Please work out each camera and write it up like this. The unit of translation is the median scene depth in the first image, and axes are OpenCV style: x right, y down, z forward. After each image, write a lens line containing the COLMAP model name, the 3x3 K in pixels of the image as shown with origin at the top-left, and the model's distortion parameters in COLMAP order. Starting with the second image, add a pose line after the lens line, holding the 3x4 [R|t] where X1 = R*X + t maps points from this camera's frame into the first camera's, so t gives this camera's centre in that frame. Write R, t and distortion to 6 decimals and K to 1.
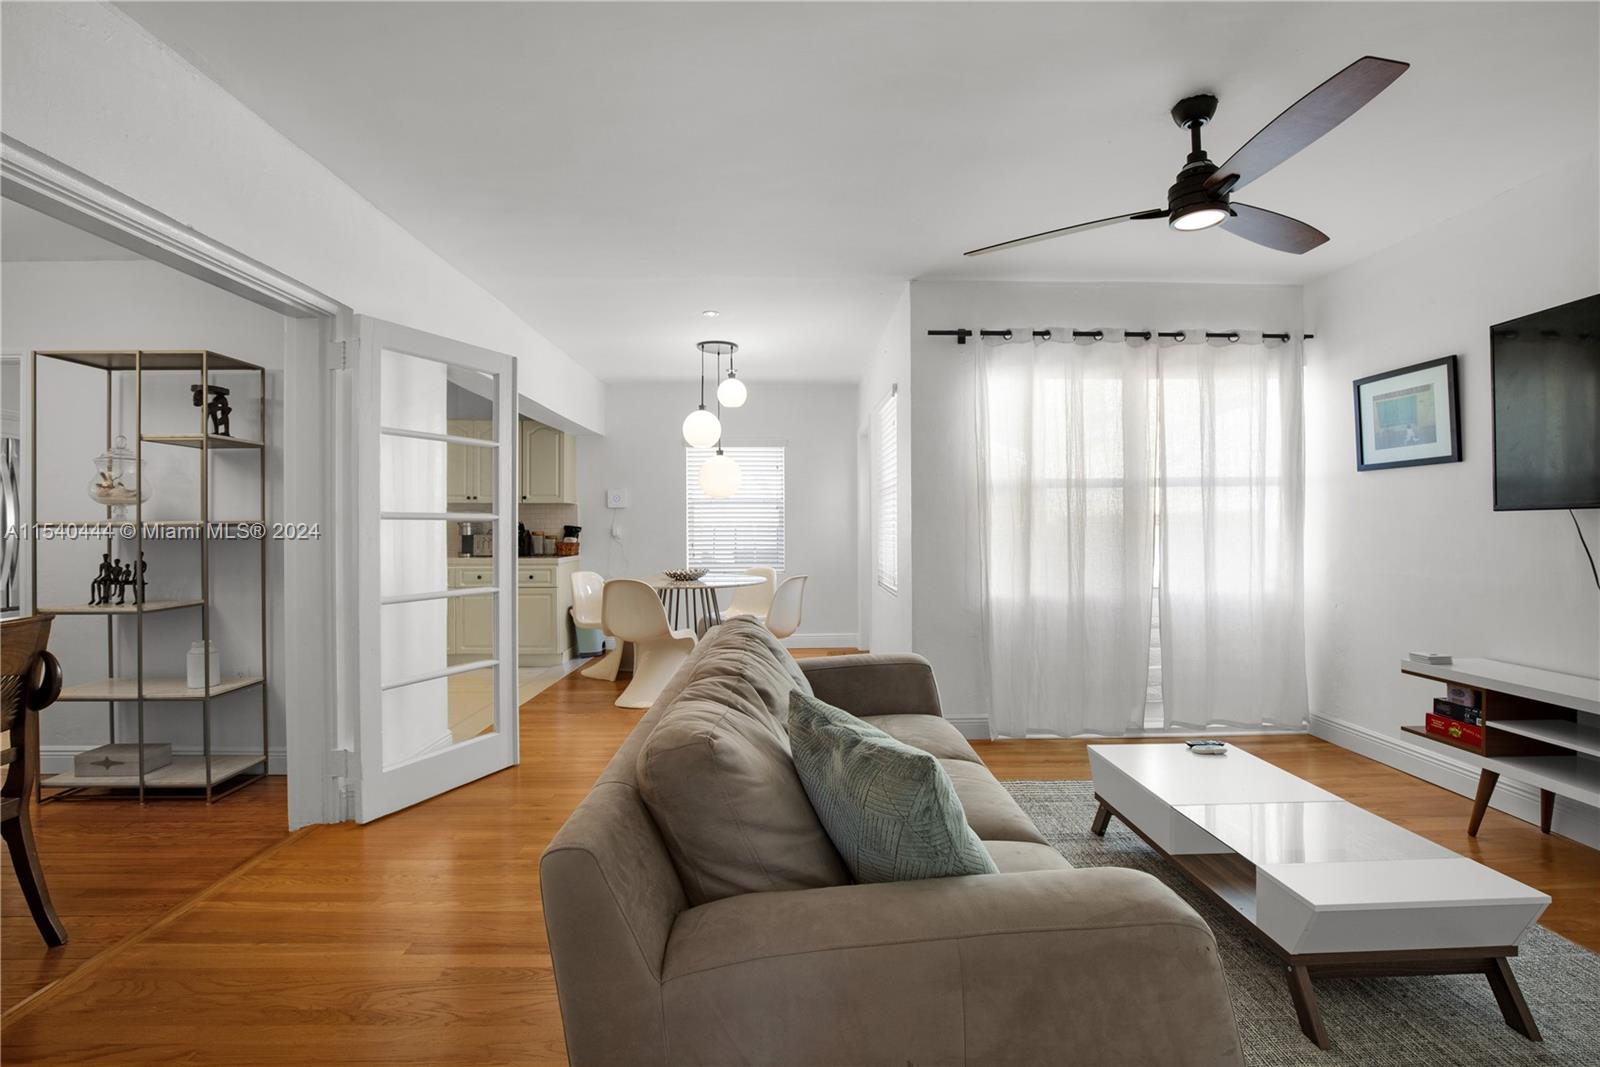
lens RADIAL K [[729.2, 0, 820.5], [0, 729.2, 525.4], [0, 0, 1]] dist [-0.020182, 0.000004]
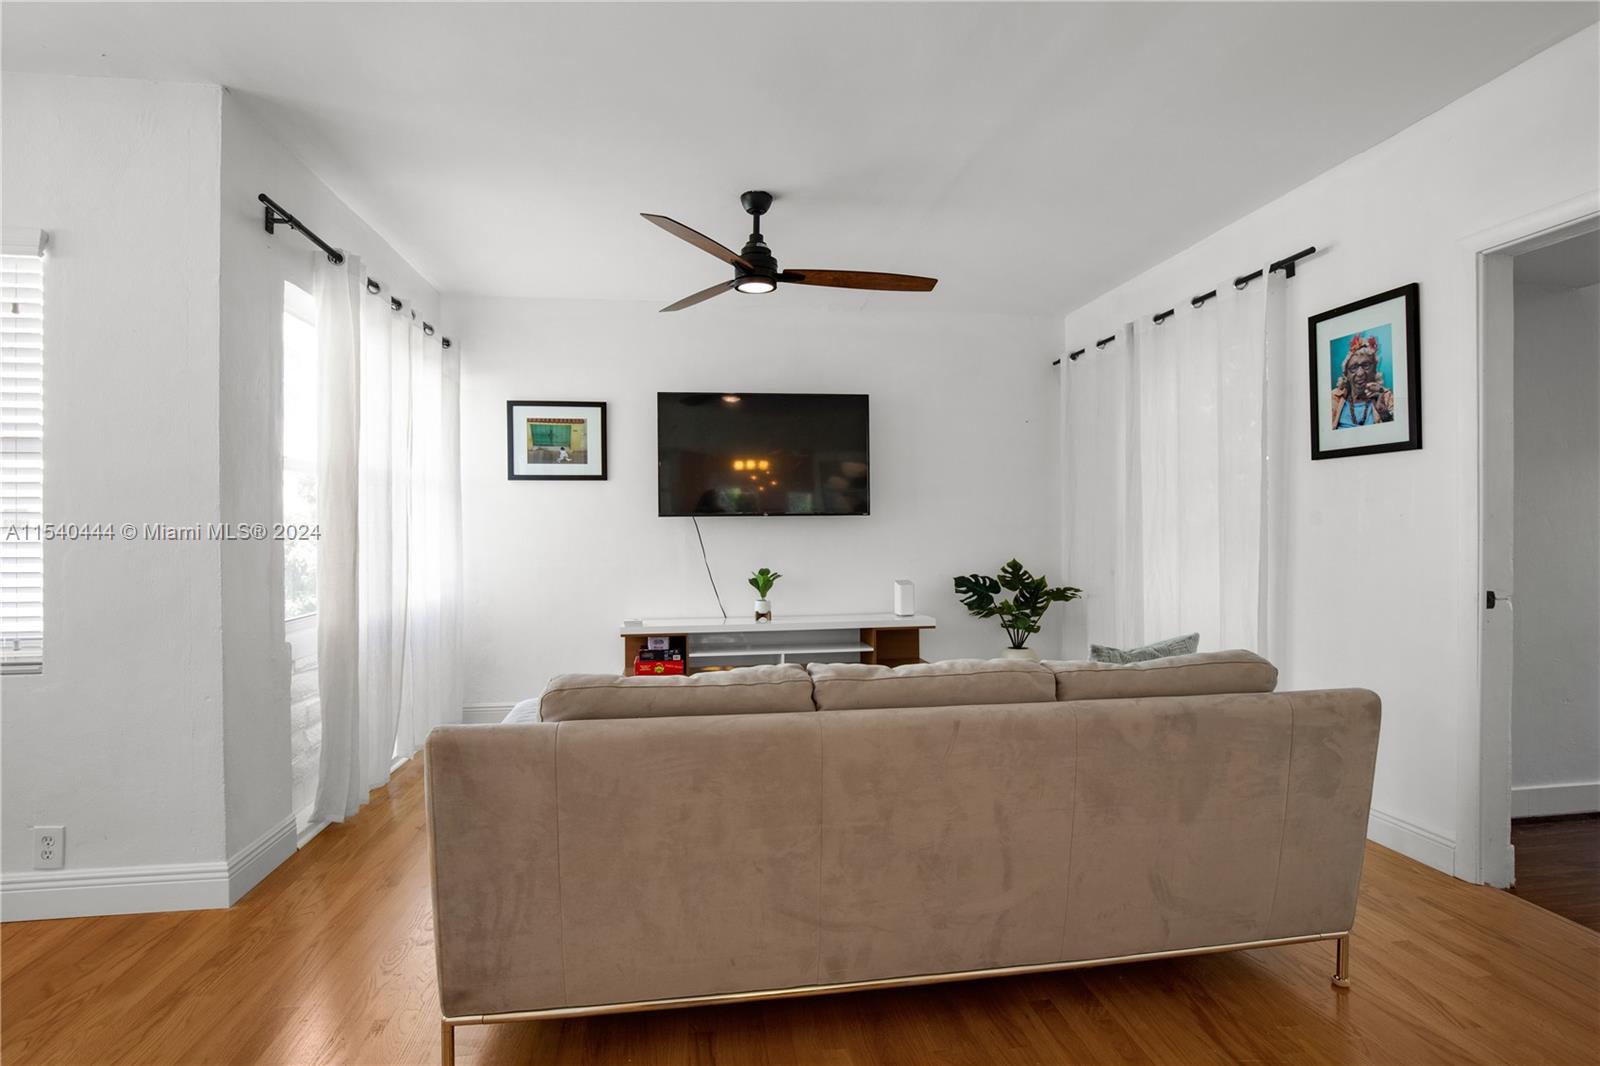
lens RADIAL K [[816.1, 0, 800.0], [0, 816.1, 533.0], [0, 0, 1]] dist [-0.002911, -0.000512]
pose [[-0.097199, 0.000137, 0.995265, -0.673141], [0.004501, 0.999990, 0.000302, 0.012584], [-0.995255, 0.004509, -0.097198, 0.756363]]
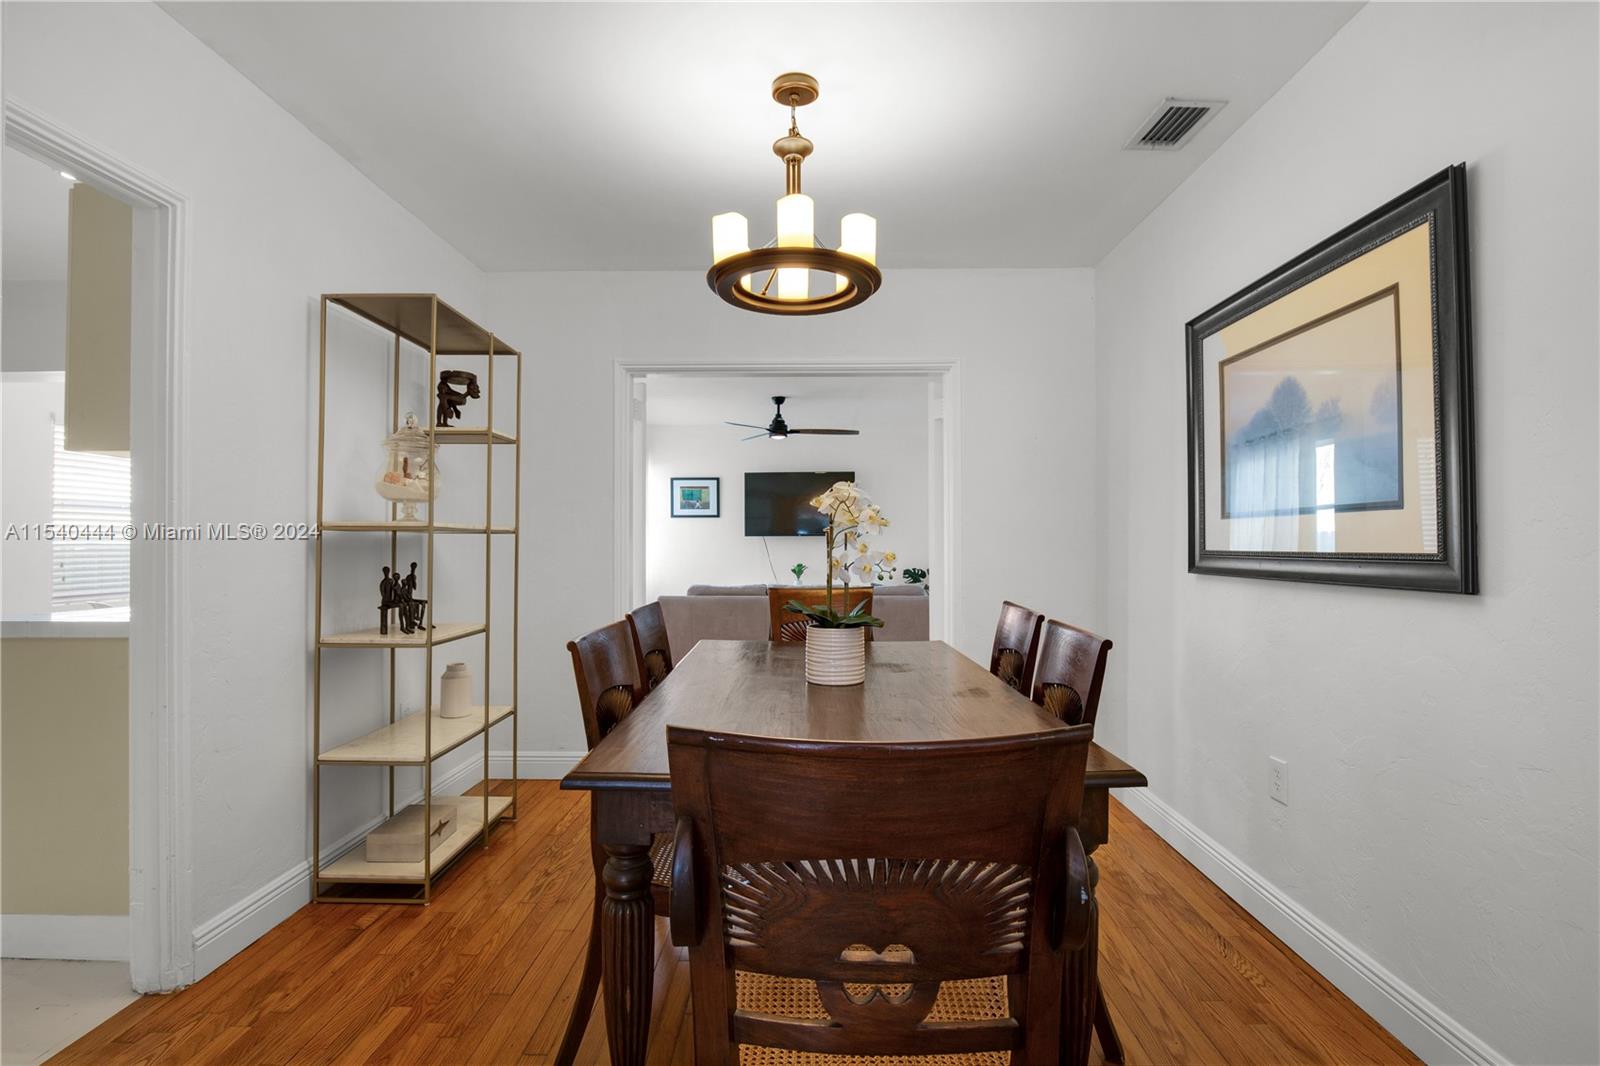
lens RADIAL K [[769.4, 0, 806.6], [0, 769.4, 536.4], [0, 0, 1]] dist [-0.016333, -0.000170]
pose [[0.052855, 0.015536, 0.998481, -1.875563], [0.000099, 0.999879, -0.015563, 0.024483], [-0.998602, 0.000922, 0.052847, 0.506694]]
